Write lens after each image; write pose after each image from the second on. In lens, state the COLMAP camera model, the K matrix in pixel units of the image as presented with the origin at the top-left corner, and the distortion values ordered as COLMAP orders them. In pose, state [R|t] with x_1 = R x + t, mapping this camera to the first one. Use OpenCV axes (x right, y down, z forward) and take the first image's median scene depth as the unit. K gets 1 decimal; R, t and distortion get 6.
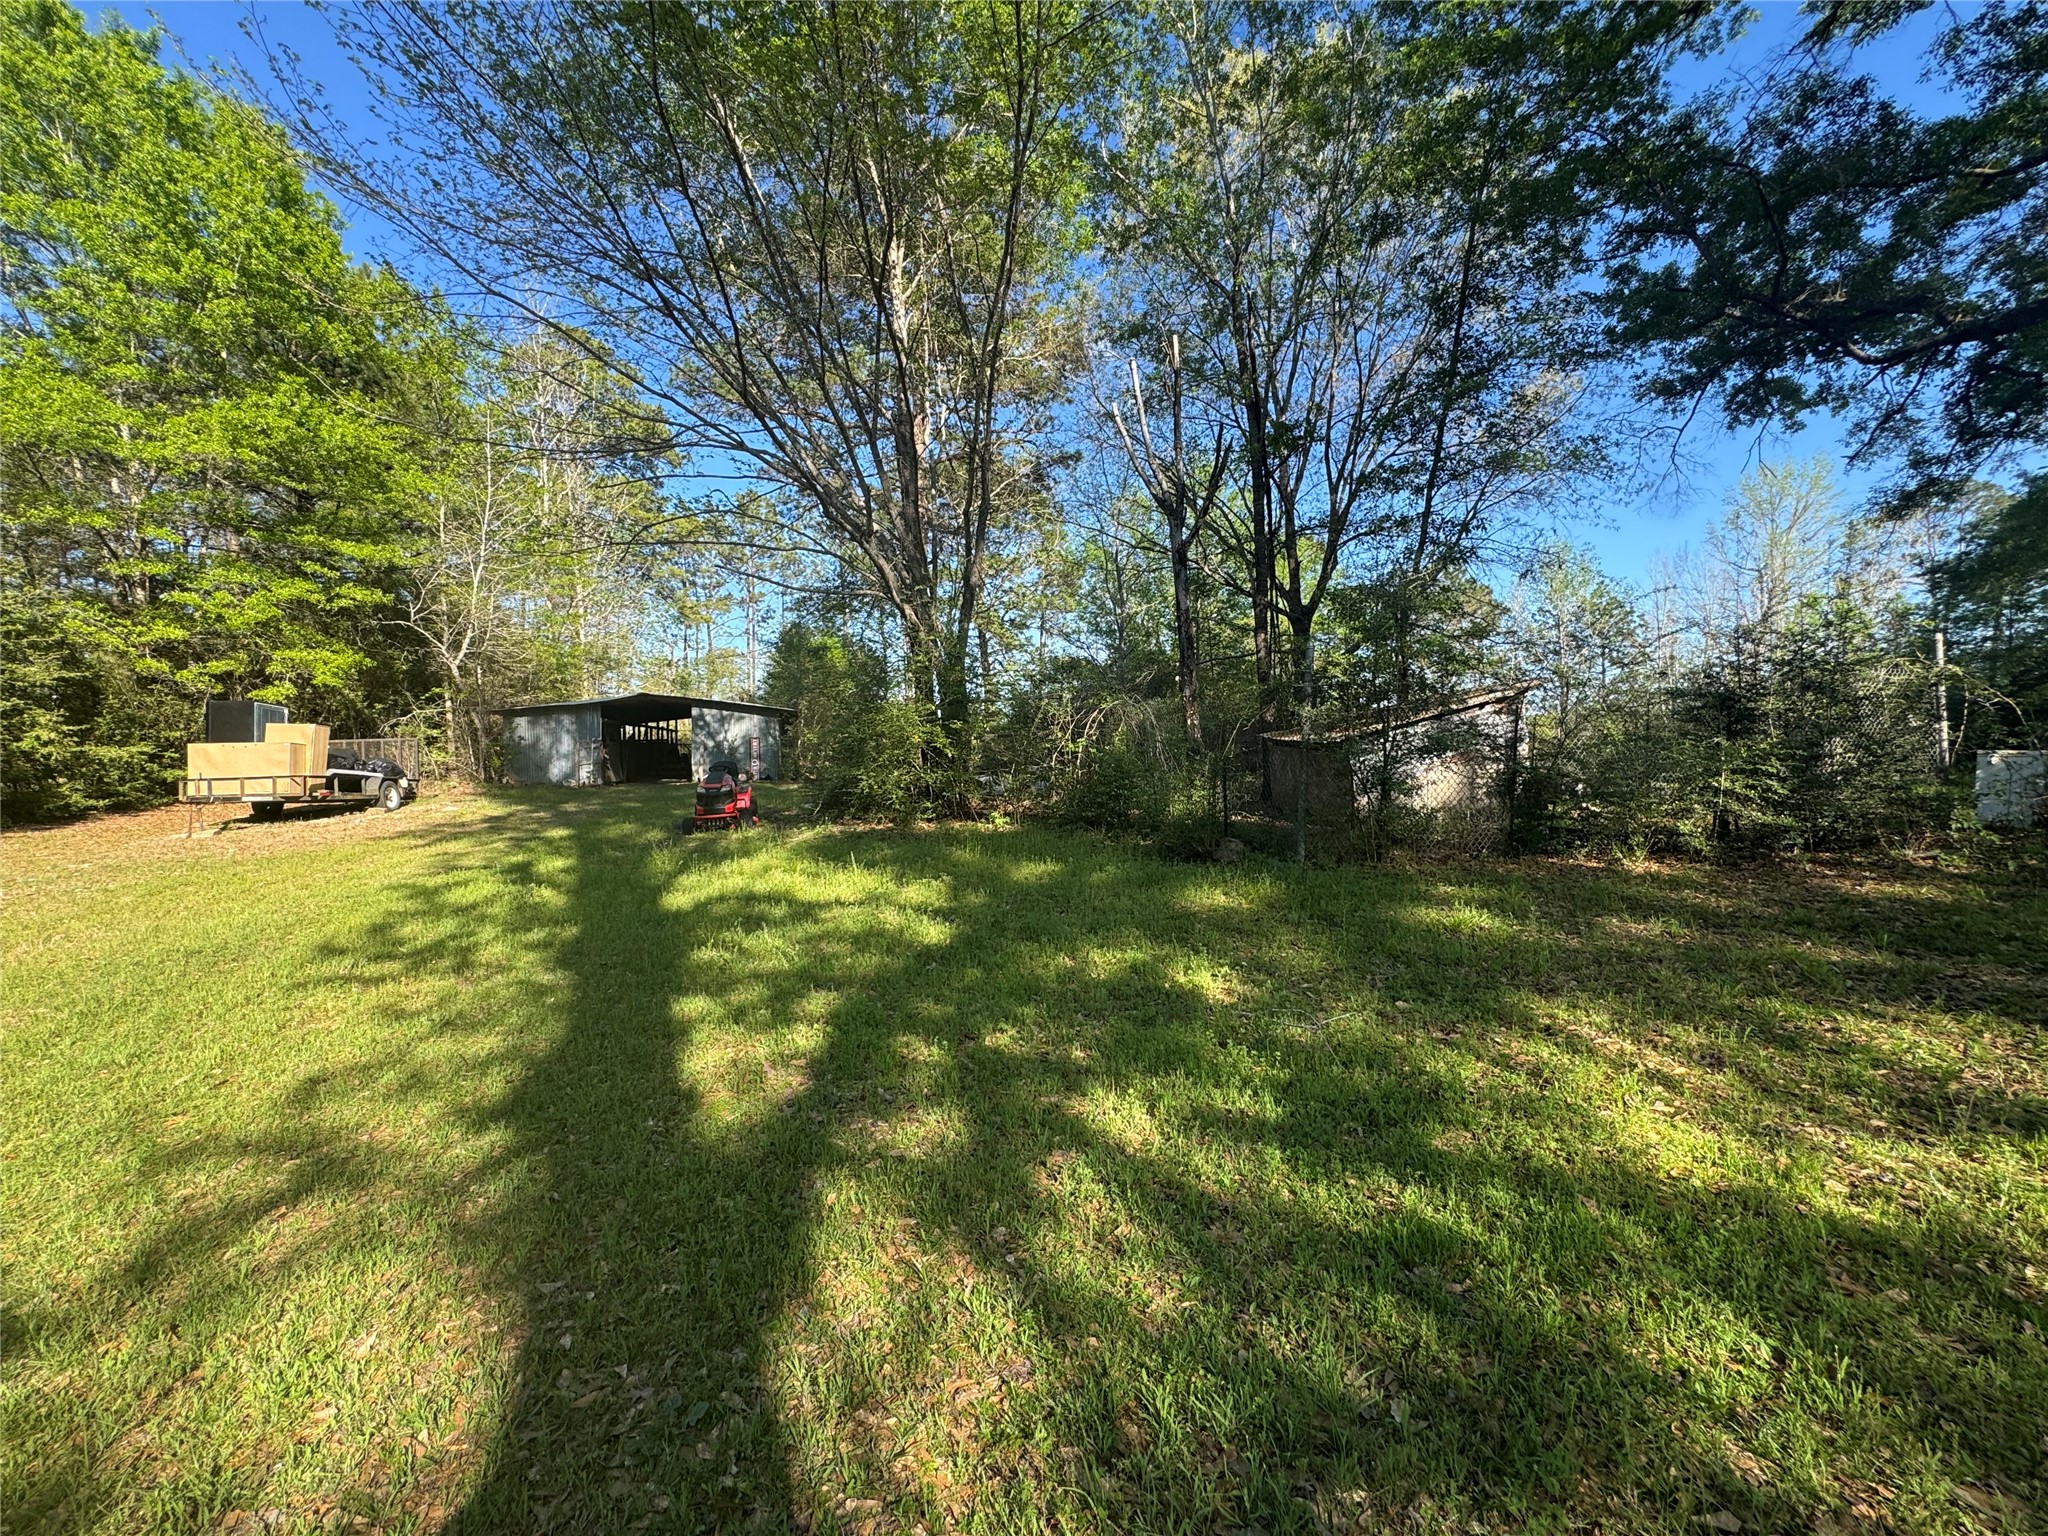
lens RADIAL K [[816.0, 0, 1023.8], [0, 816.0, 763.9], [0, 0, 1]] dist [-0.005604, 0.001181]
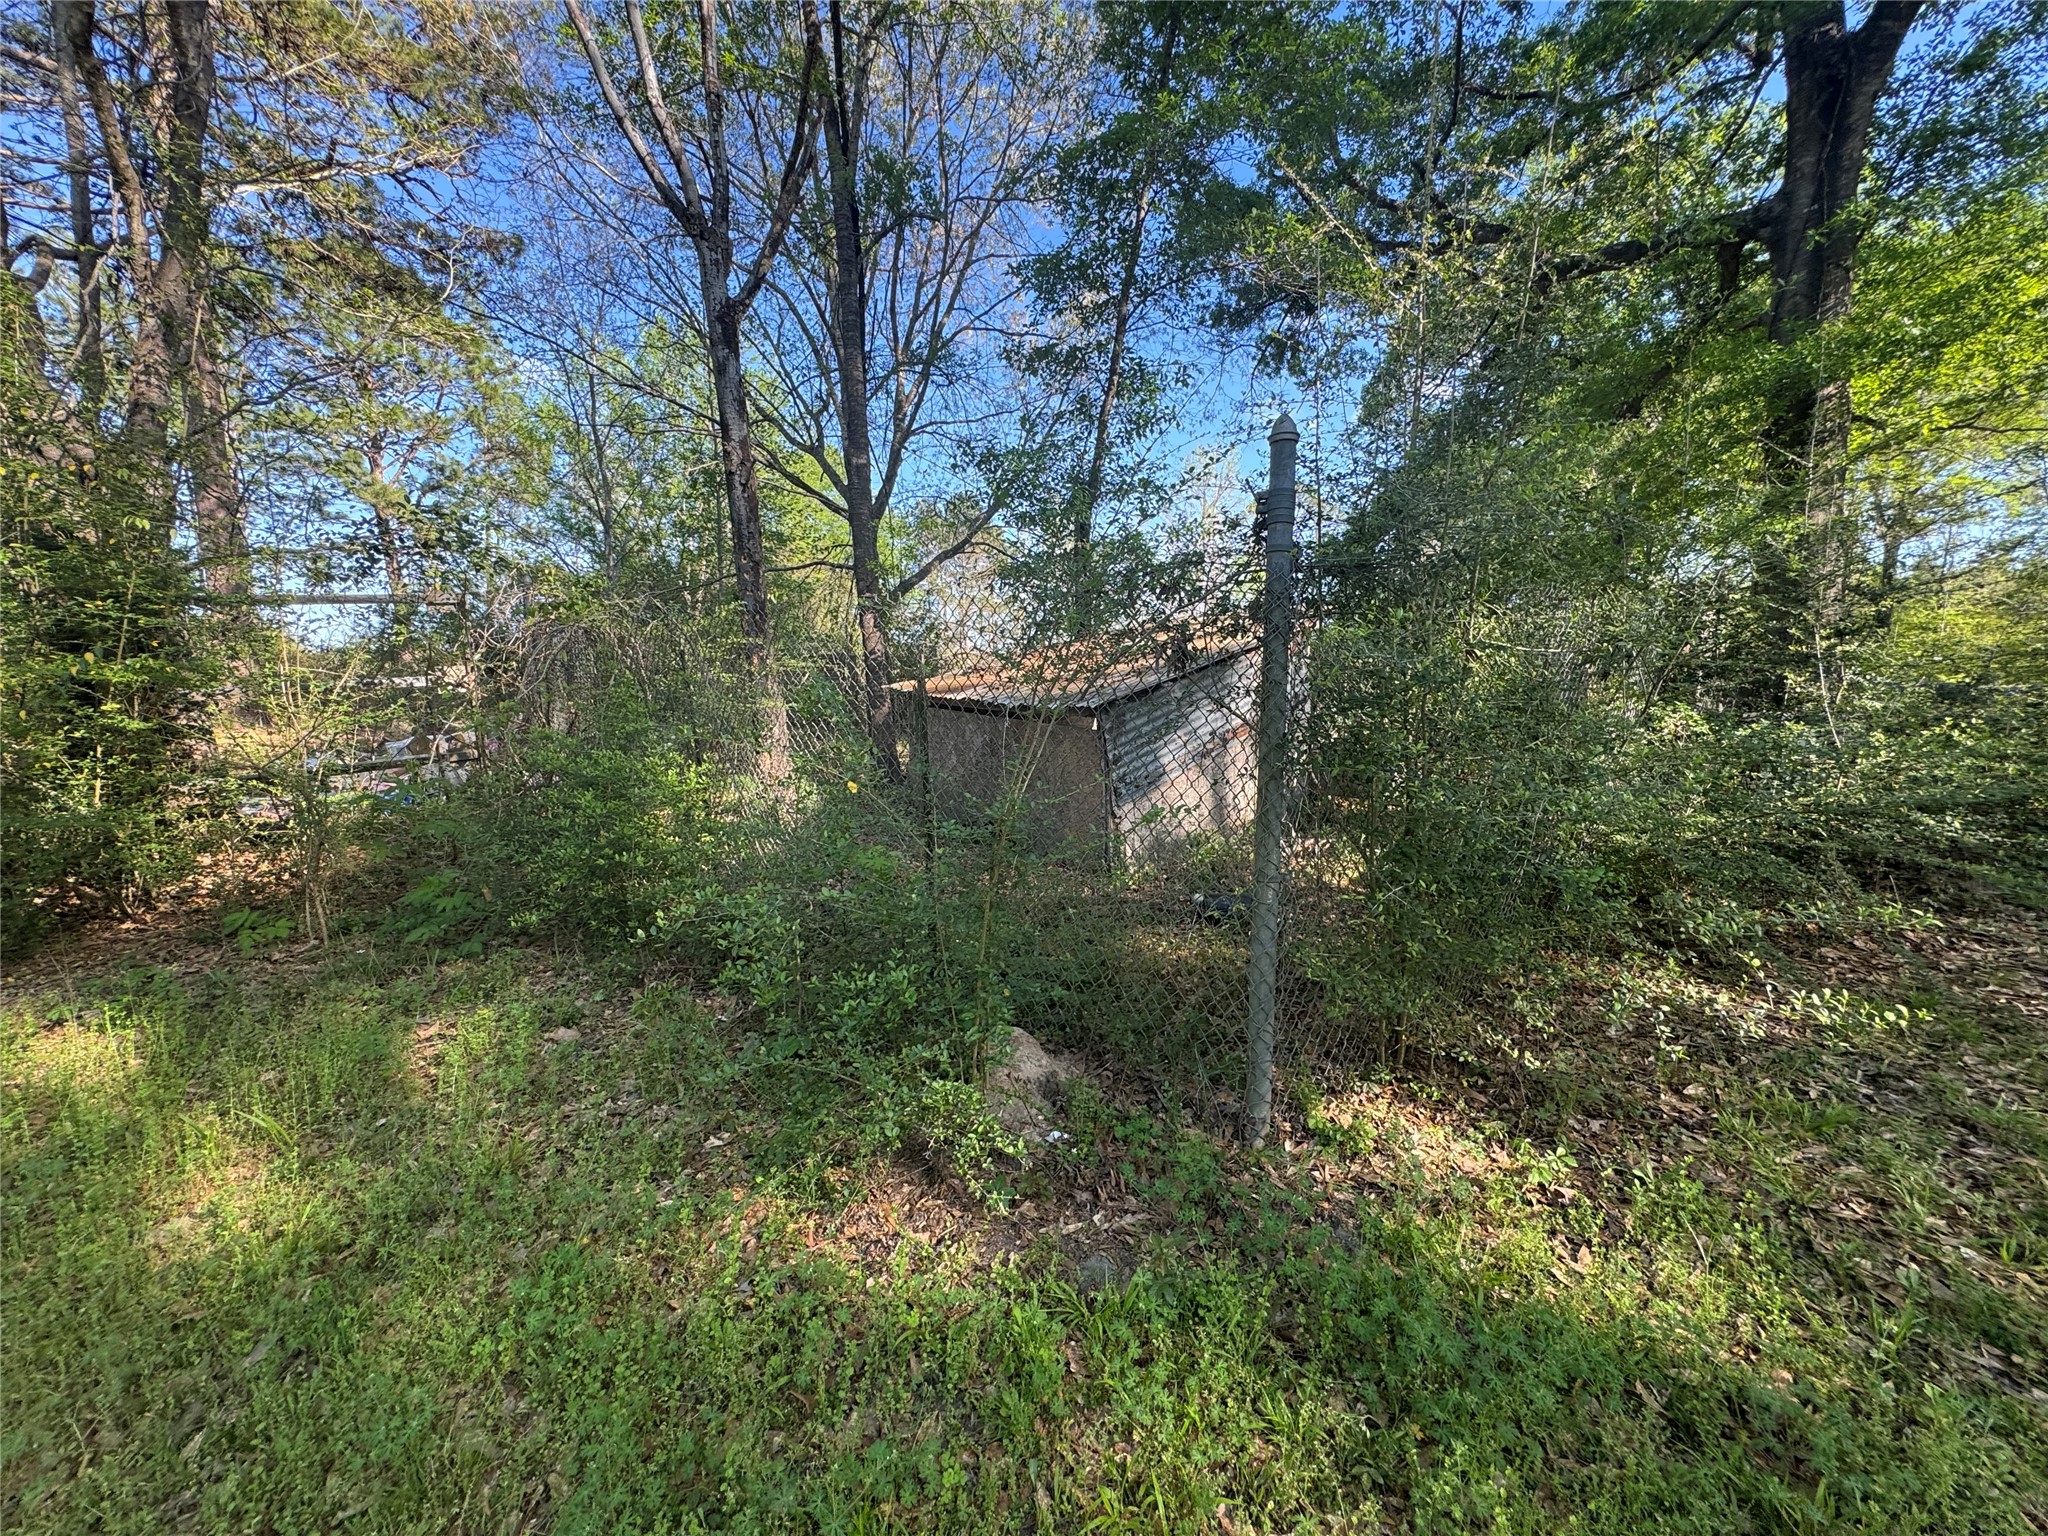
lens RADIAL K [[816.0, 0, 1024.0], [0, 816.0, 761.5], [0, 0, 1]] dist [-0.005604, 0.001181]
pose [[0.834889, -0.054288, 0.547735, 0.035326], [0.008511, 0.996278, 0.085772, -0.019730], [-0.550353, -0.066949, 0.832244, 0.290222]]
